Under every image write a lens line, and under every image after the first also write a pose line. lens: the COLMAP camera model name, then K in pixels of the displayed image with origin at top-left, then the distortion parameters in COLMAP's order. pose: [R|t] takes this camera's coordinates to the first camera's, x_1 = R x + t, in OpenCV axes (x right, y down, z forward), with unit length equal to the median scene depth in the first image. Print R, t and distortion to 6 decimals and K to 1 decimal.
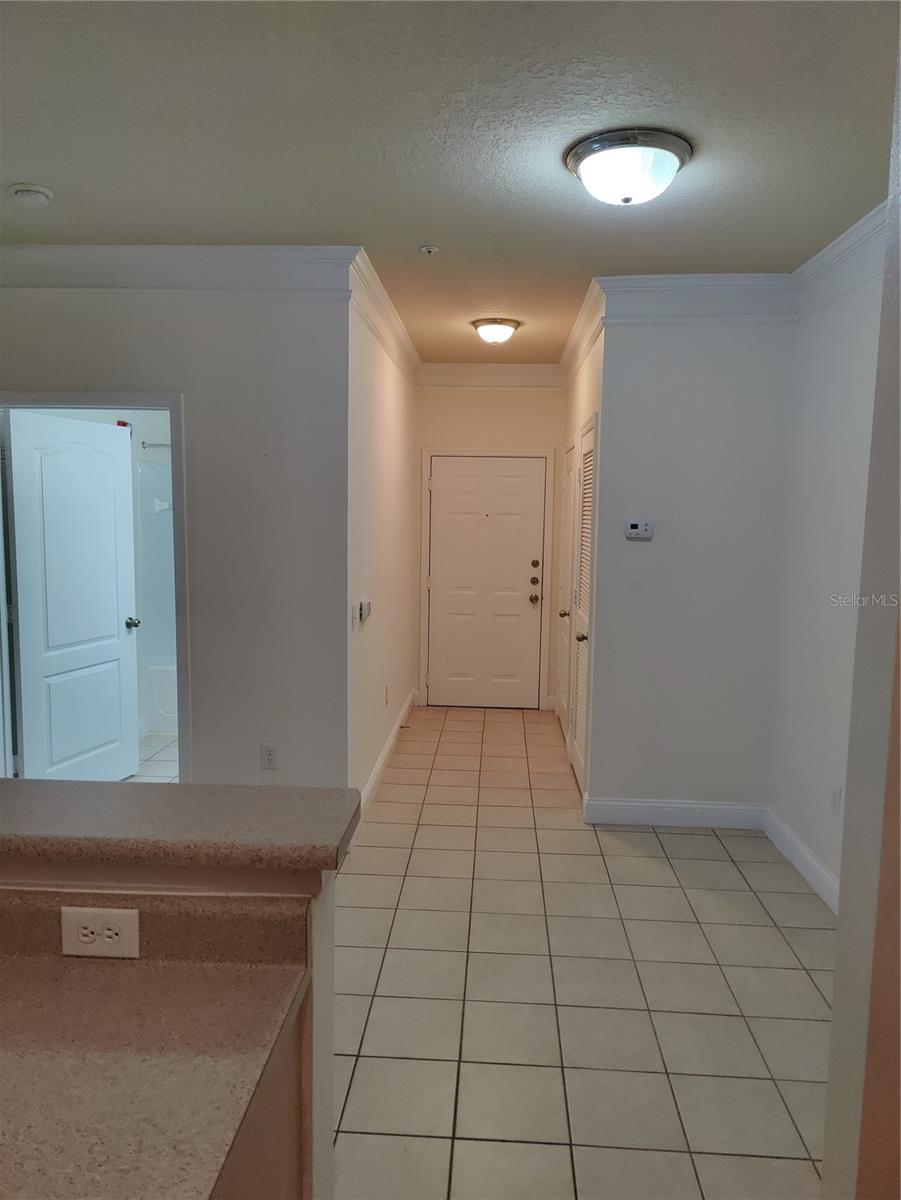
lens RADIAL K [[840.3, 0, 446.4], [0, 840.3, 596.7], [0, 0, 1]] dist [0.009122, -0.006511]
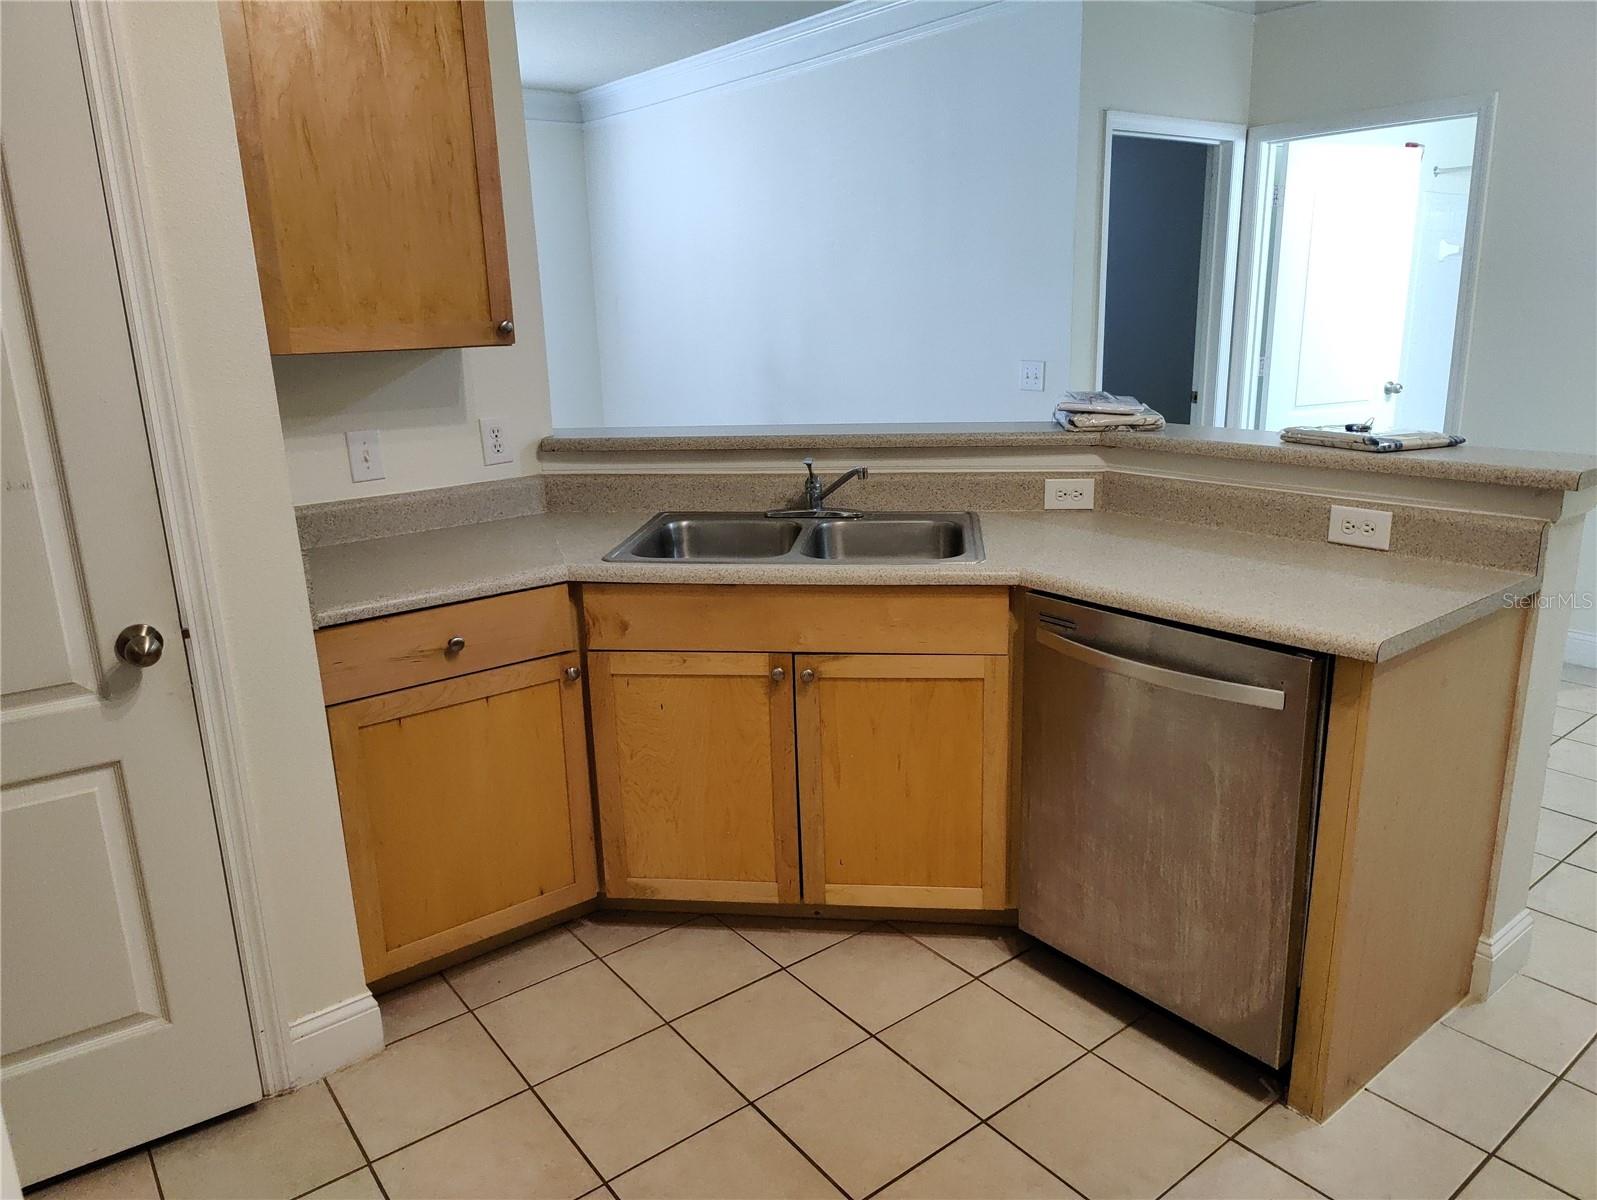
lens RADIAL K [[1118.3, 0, 799.2], [0, 1118.3, 587.7], [0, 0, 1]] dist [0.009122, -0.006511]
pose [[0.672631, 0.151851, -0.724230, 0.280697], [-0.041453, 0.984913, 0.168010, 0.233166], [0.738816, -0.082988, 0.668778, -0.821278]]
